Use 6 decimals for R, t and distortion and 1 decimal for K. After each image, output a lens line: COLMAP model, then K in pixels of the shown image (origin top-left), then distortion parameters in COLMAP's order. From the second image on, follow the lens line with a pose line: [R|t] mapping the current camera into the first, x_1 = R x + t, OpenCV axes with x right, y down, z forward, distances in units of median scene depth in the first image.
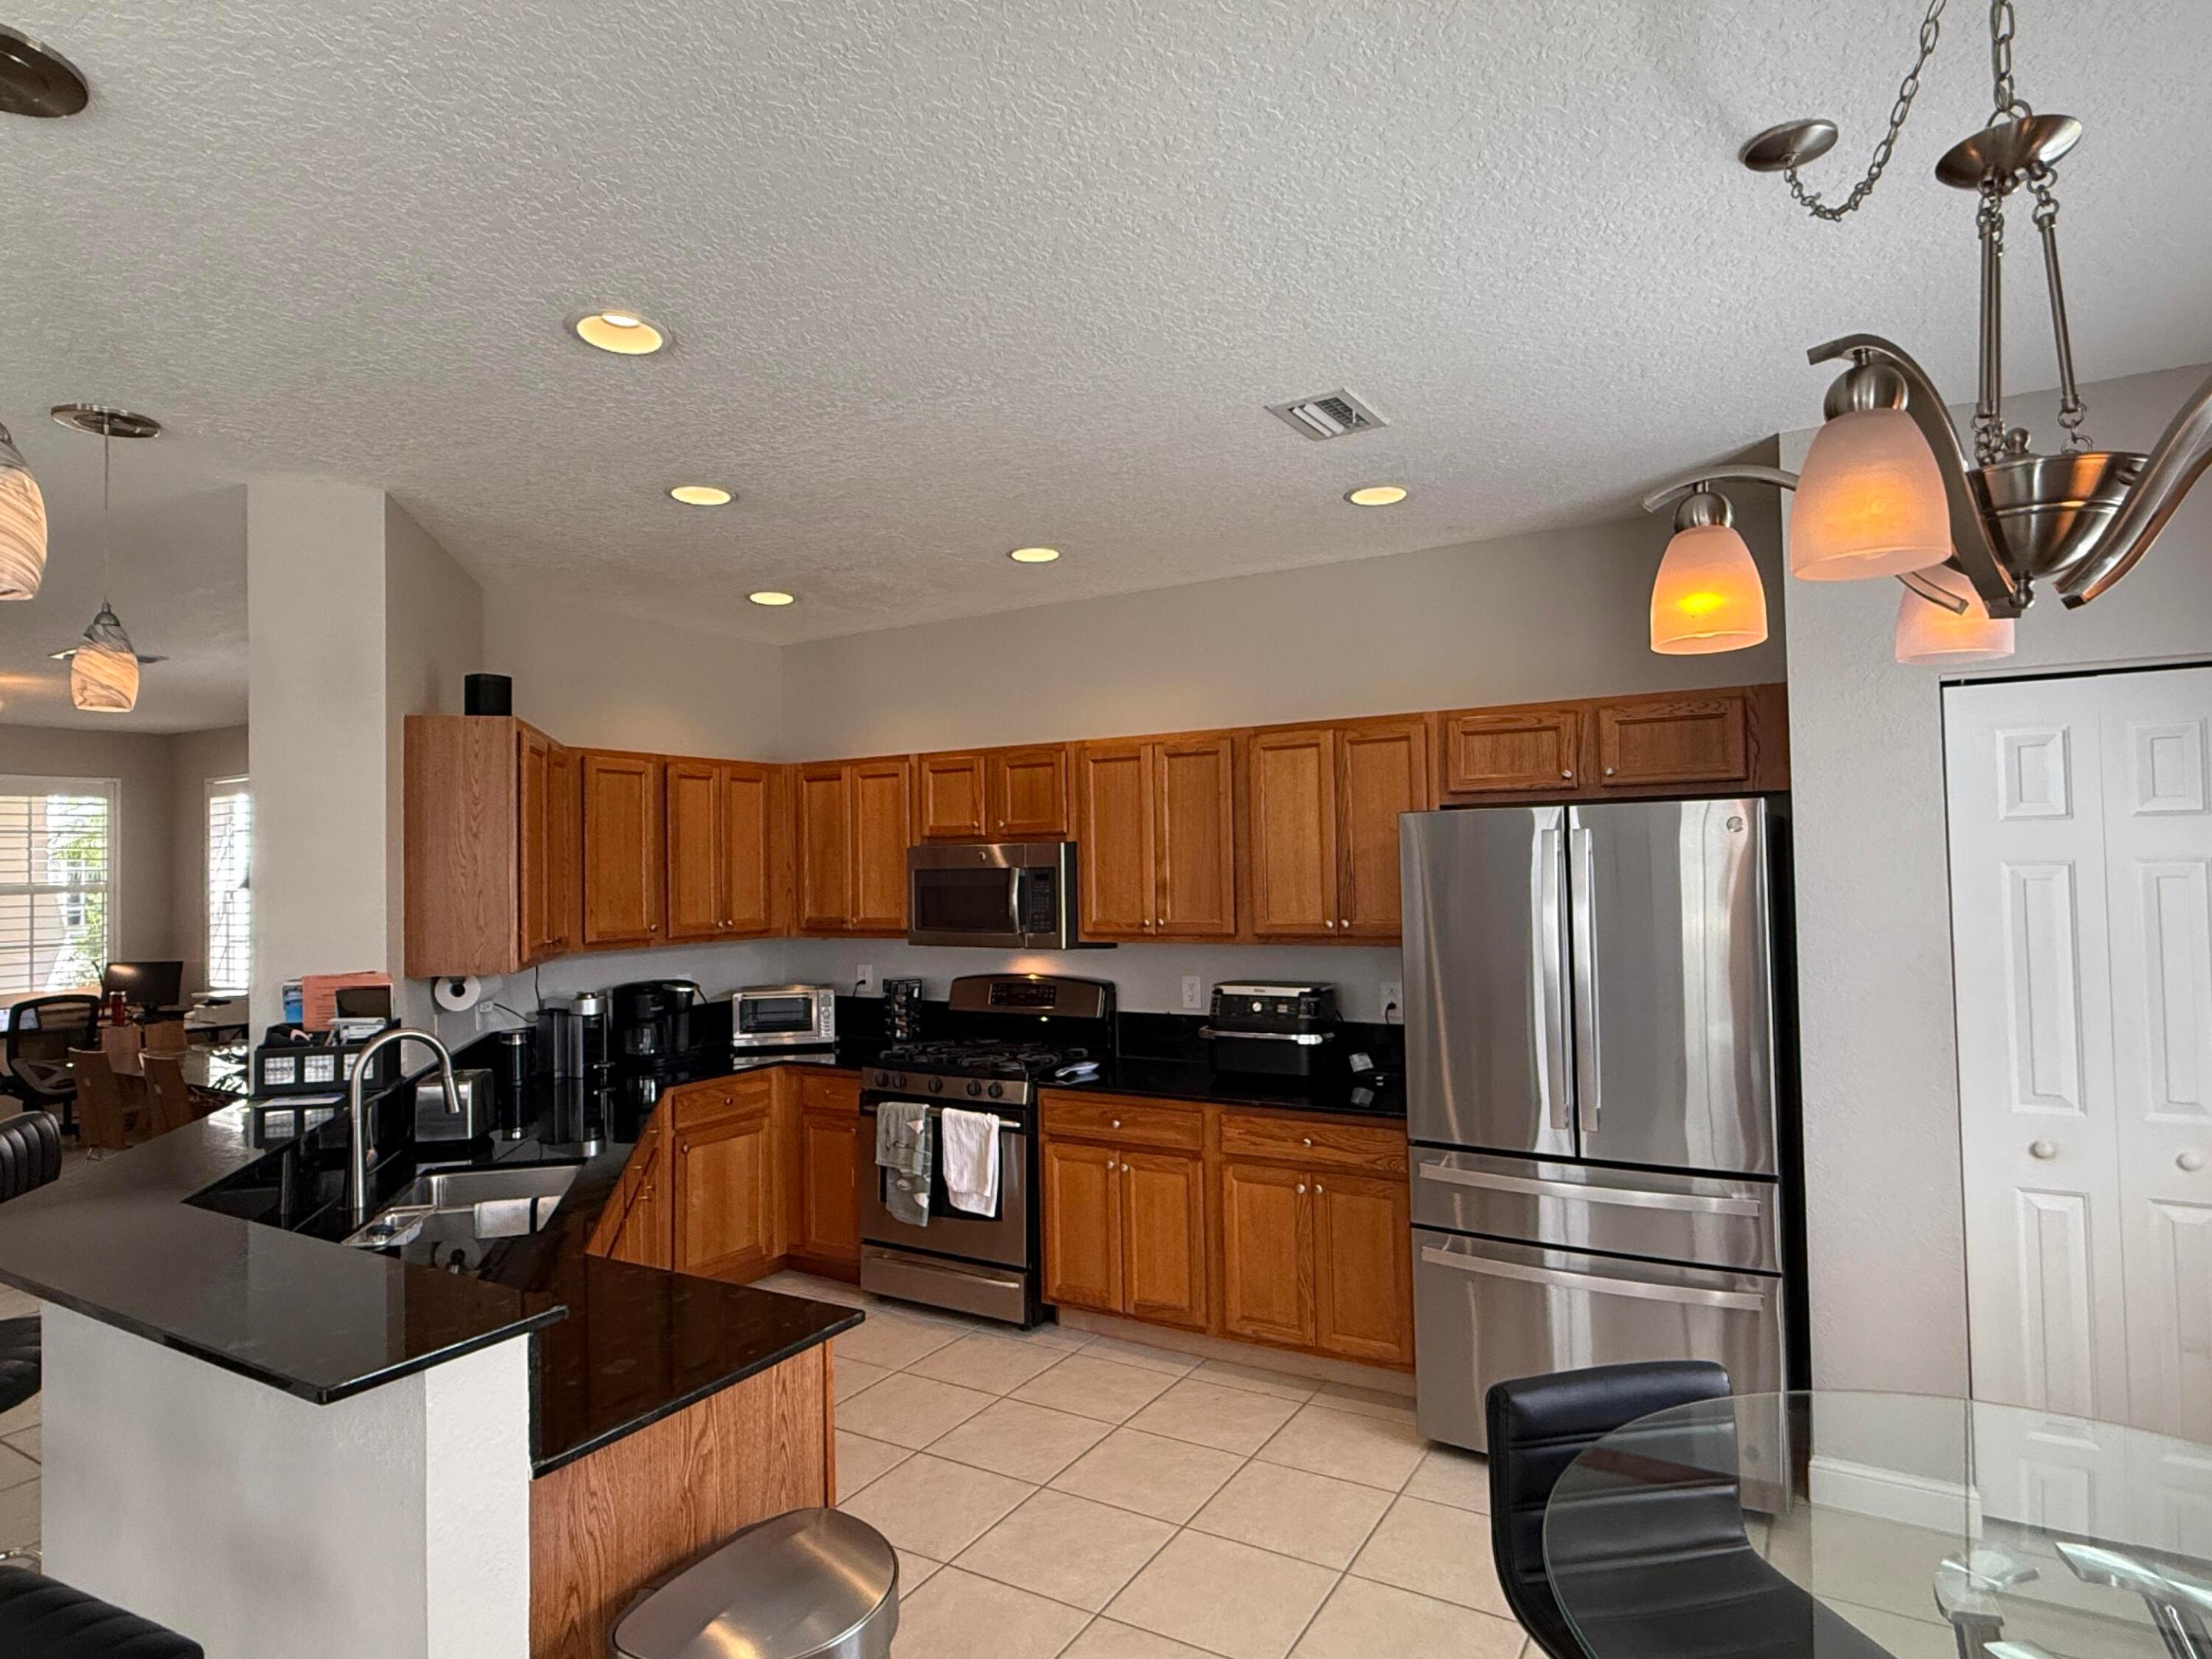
lens RADIAL K [[1240.4, 0, 1096.9], [0, 1240.4, 837.5], [0, 0, 1]] dist [0.001663, -0.000626]
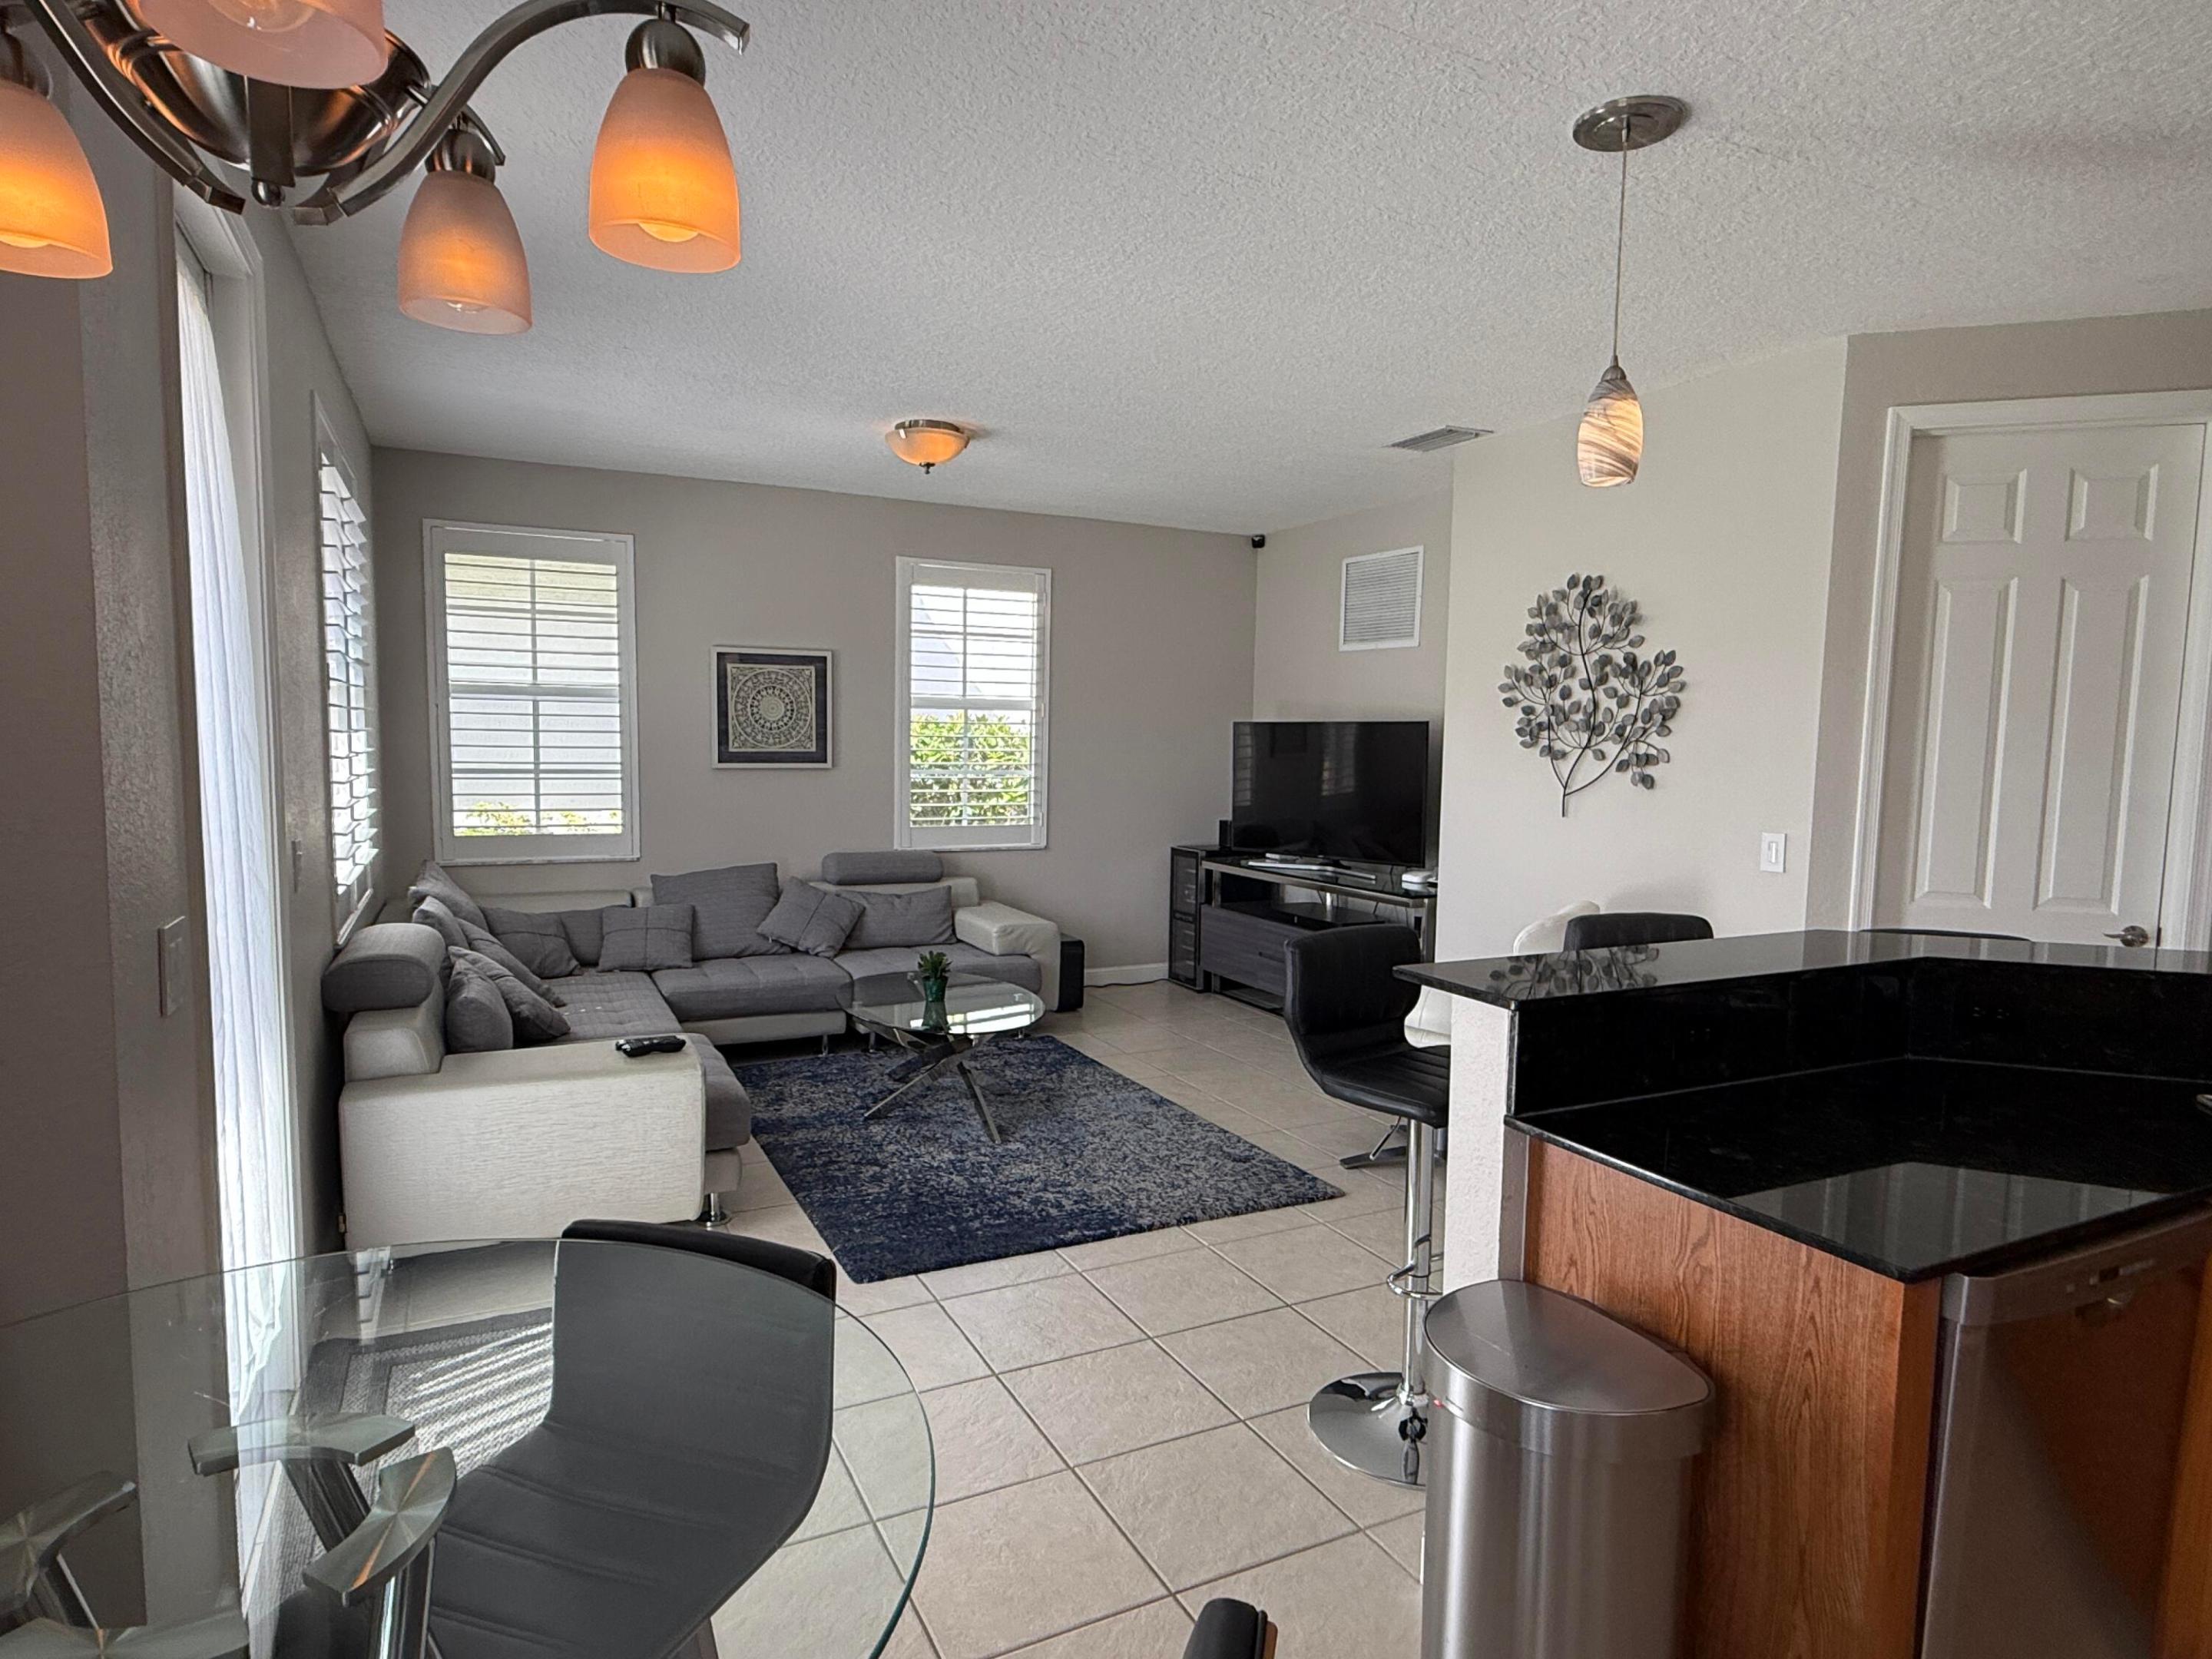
lens RADIAL K [[1240.4, 0, 1096.9], [0, 1240.4, 837.5], [0, 0, 1]] dist [0.001663, -0.000626]
pose [[-0.544511, 0.082327, -0.834704, 0.381177], [0.016081, 0.996013, 0.087746, 0.047814], [0.838599, 0.034356, -0.543664, 0.619209]]
